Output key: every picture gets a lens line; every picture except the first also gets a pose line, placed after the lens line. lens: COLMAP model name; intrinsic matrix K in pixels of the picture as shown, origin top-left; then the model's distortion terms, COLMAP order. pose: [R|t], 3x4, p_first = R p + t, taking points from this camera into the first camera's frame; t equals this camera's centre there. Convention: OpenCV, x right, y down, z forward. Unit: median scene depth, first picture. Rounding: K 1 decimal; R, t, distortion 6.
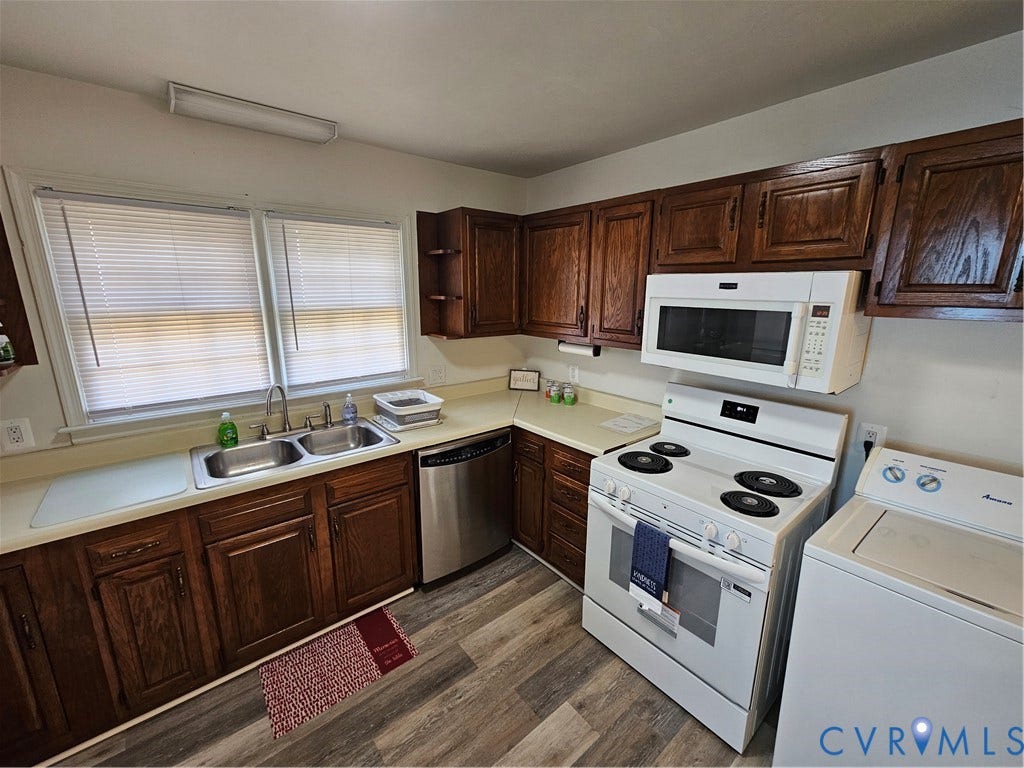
lens RADIAL K [[416.9, 0, 512.0], [0, 416.9, 384.0], [0, 0, 1]] dist [-0.000569, -0.000038]
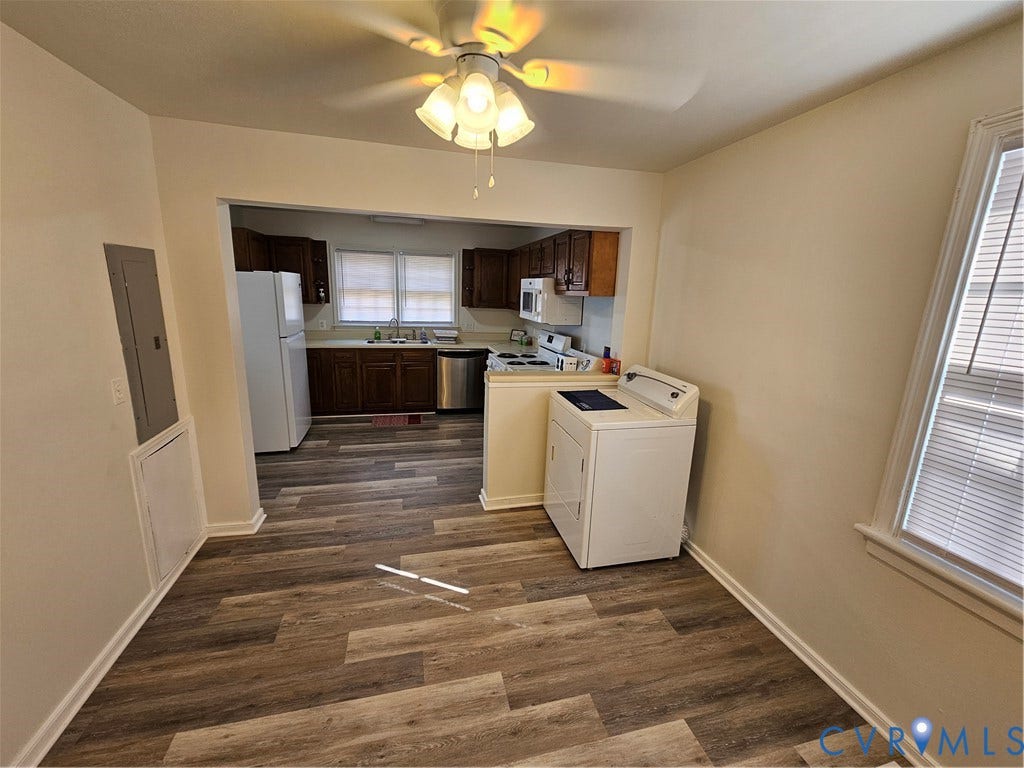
lens RADIAL K [[416.9, 0, 512.0], [0, 416.9, 384.0], [0, 0, 1]] dist [-0.000569, -0.000038]
pose [[0.905477, 0.119208, -0.407309, 1.201795], [-0.125576, 0.992021, 0.011172, 0.283928], [0.405391, 0.041033, 0.913222, -1.060602]]
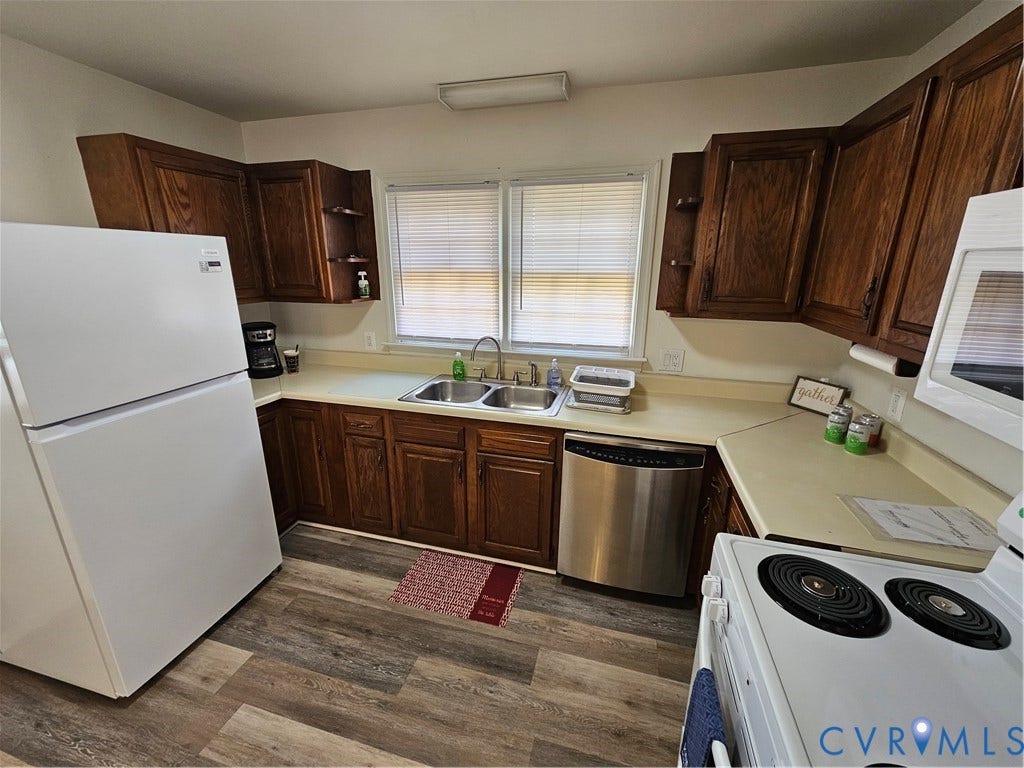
lens RADIAL K [[416.9, 0, 512.0], [0, 416.9, 384.0], [0, 0, 1]] dist [-0.000569, -0.000038]
pose [[0.580000, 0.228041, -0.782047, 0.392380], [-0.189220, 0.971475, 0.142944, -0.046955], [0.792336, 0.065071, 0.606605, 0.355969]]
